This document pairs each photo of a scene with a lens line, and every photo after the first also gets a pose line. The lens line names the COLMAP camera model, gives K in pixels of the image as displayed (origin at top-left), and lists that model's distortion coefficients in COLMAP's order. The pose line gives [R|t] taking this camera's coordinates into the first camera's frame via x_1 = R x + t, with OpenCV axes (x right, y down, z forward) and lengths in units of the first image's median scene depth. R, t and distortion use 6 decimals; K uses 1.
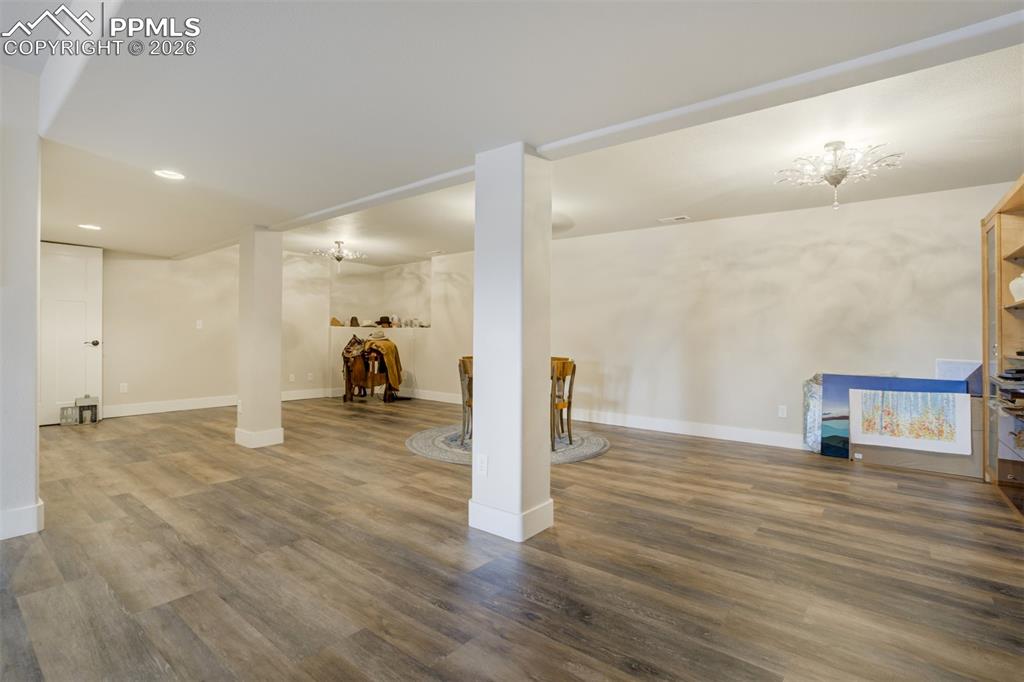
lens RADIAL K [[480.1, 0, 514.5], [0, 480.1, 338.3], [0, 0, 1]] dist [-0.014163, 0.009948]
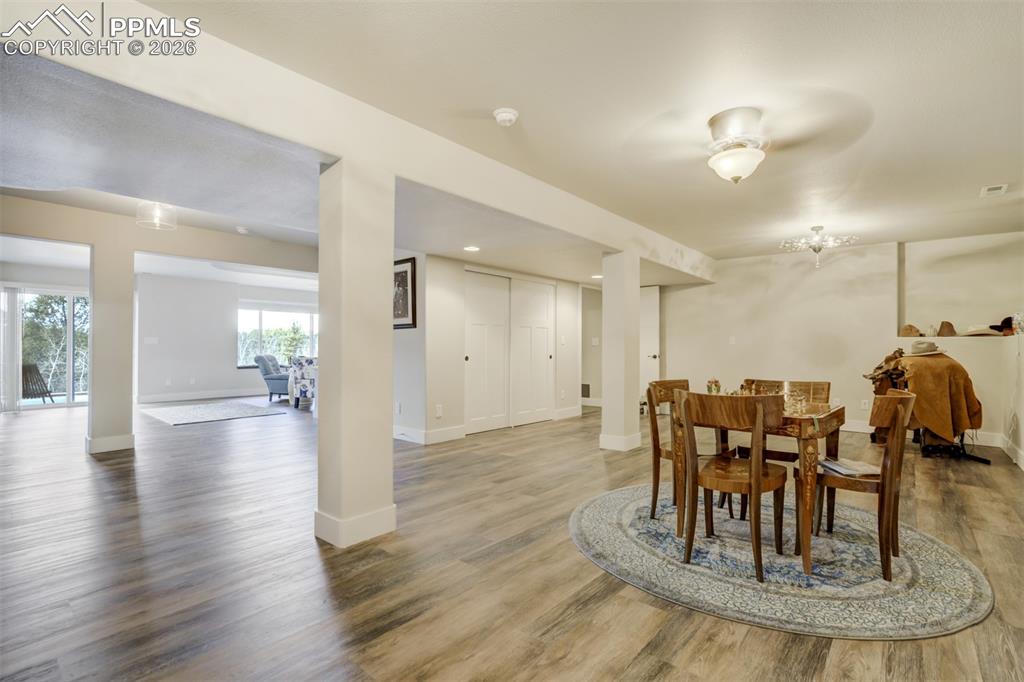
lens RADIAL K [[480.1, 0, 514.9], [0, 480.1, 346.8], [0, 0, 1]] dist [-0.014163, 0.009948]
pose [[-0.008769, -0.016881, -0.999819, 0.723076], [-0.006864, 0.999835, -0.016821, 0.011228], [0.999938, 0.006715, -0.008883, 0.969826]]
